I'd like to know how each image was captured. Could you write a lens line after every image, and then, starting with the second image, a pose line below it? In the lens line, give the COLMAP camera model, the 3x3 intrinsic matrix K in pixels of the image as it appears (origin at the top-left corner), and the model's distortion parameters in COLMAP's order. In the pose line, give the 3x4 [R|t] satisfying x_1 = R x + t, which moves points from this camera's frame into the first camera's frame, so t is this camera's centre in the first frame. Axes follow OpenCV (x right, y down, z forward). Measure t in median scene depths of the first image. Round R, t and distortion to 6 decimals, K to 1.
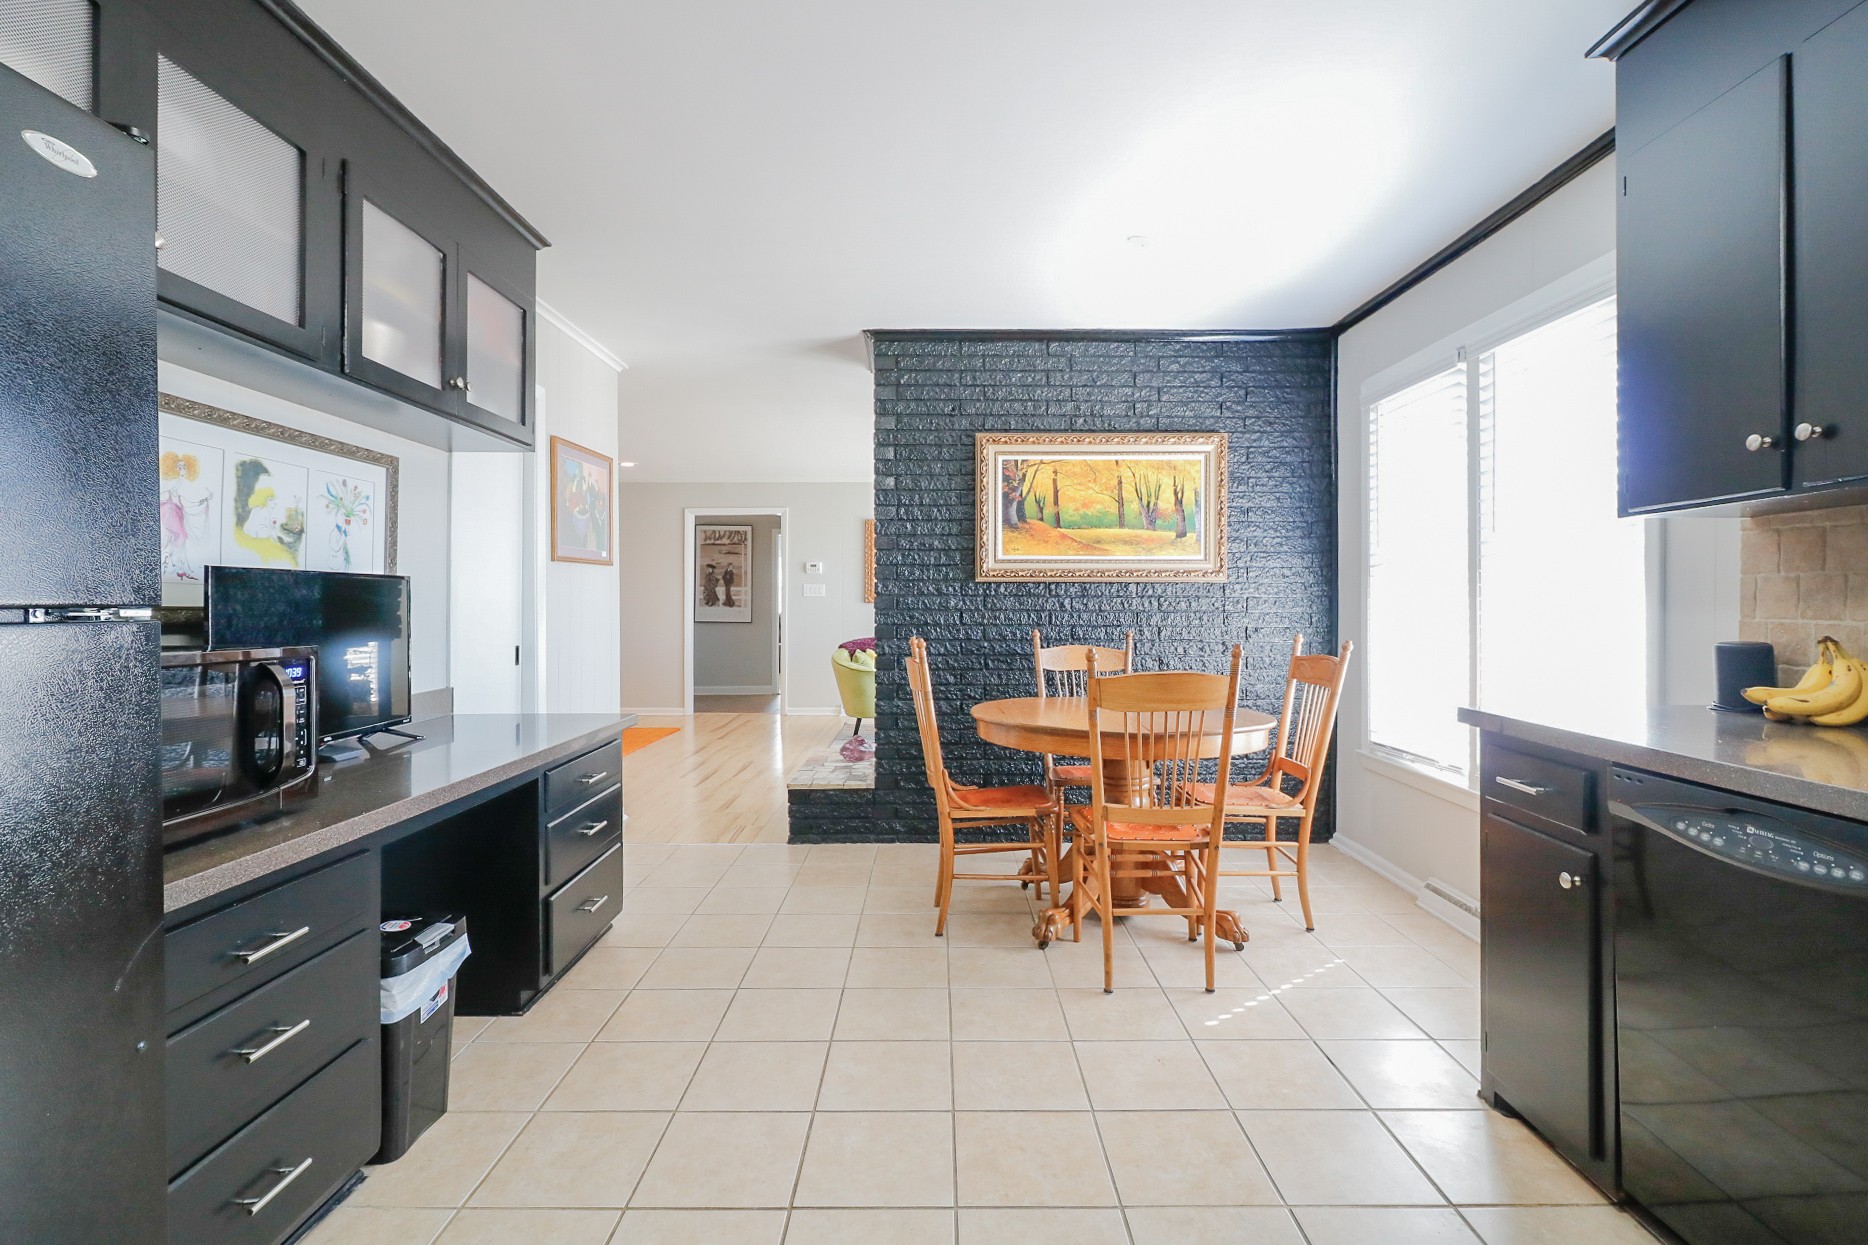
lens RADIAL K [[879.2, 0, 934.8], [0, 879.2, 610.3], [0, 0, 1]] dist [0.000494, -0.000422]
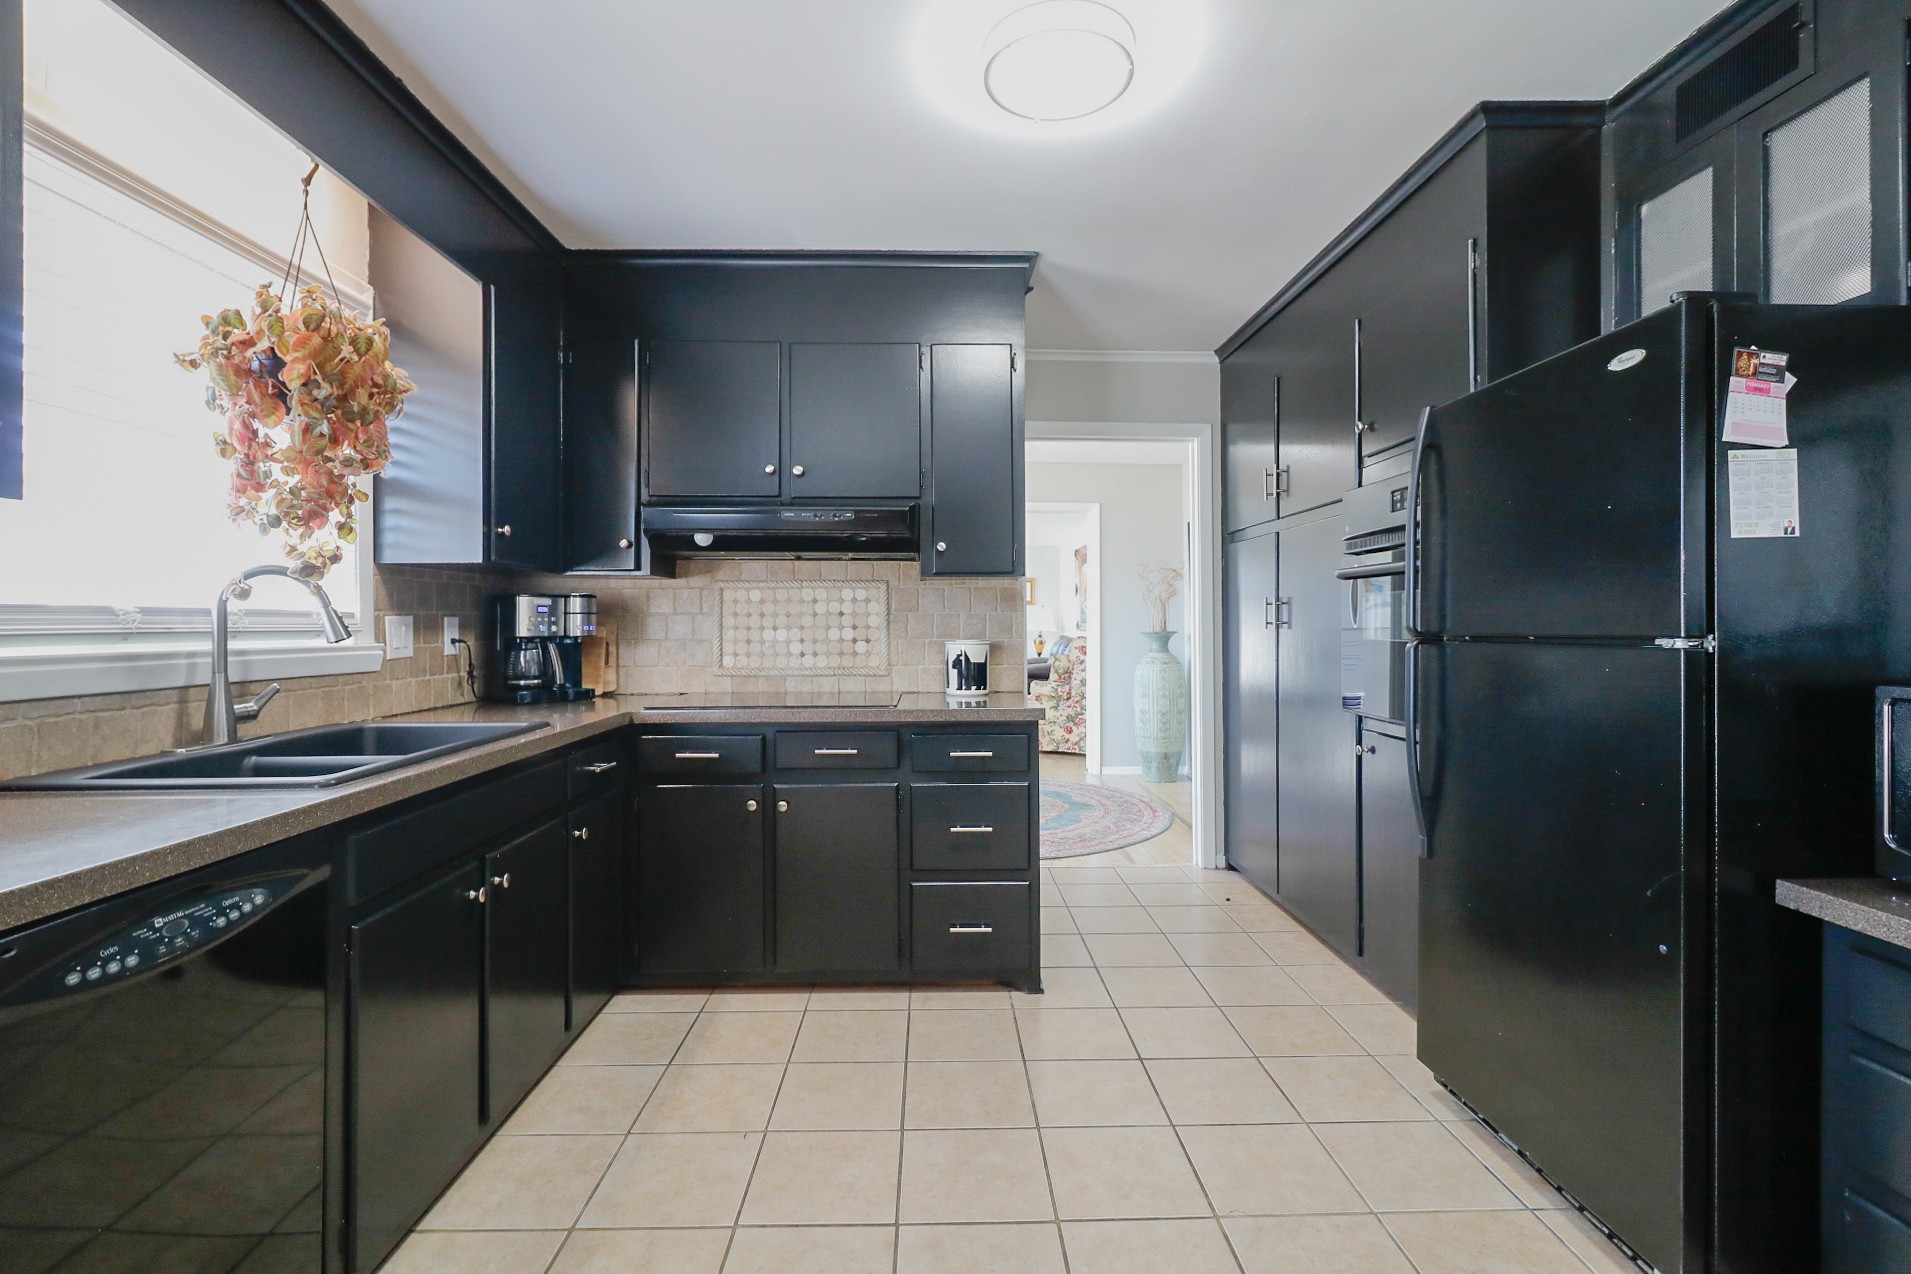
lens RADIAL K [[881.0, 0, 953.4], [0, 881.0, 621.1], [0, 0, 1]] dist [0.000389, -0.000941]
pose [[-0.999593, 0.003532, -0.028325, 0.068279], [0.003454, 0.999990, 0.002789, -0.009367], [0.028335, 0.002690, -0.999595, 0.587284]]
